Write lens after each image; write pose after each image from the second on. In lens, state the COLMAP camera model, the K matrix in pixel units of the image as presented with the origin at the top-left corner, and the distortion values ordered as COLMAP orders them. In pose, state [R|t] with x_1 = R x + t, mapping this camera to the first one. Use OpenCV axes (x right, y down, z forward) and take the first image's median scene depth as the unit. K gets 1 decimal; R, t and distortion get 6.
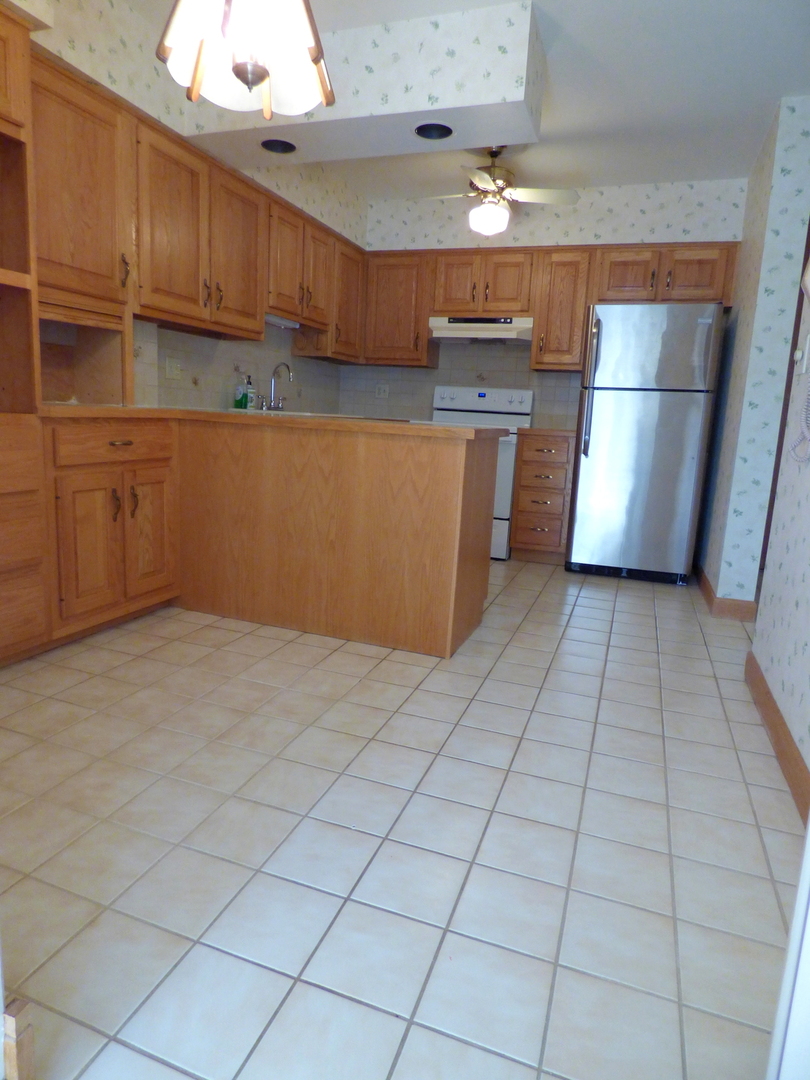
lens RADIAL K [[690.1, 0, 405.8], [0, 690.1, 510.8], [0, 0, 1]] dist [0.084242, -0.000415]
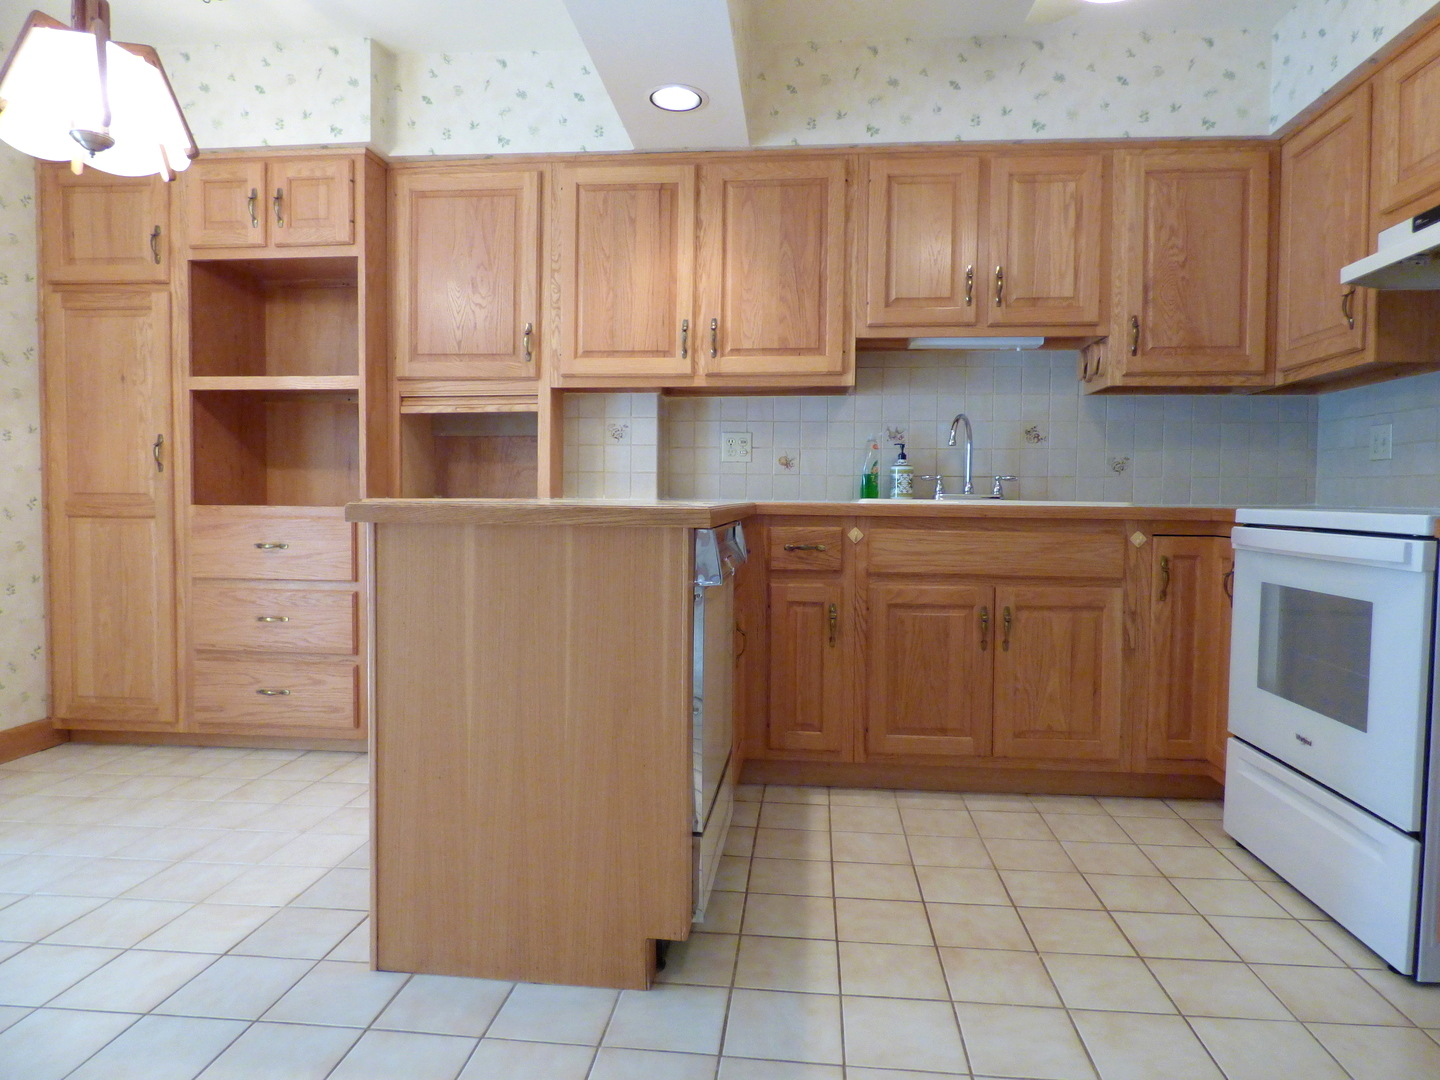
lens RADIAL K [[894.4, 0, 716.2], [0, 894.4, 534.7], [0, 0, 1]] dist [-0.019447, -0.007172]
pose [[0.239916, -0.012342, -0.970715, 0.425602], [-0.132960, 0.990079, -0.045450, -0.055079], [0.961645, 0.139970, 0.235895, 0.605932]]
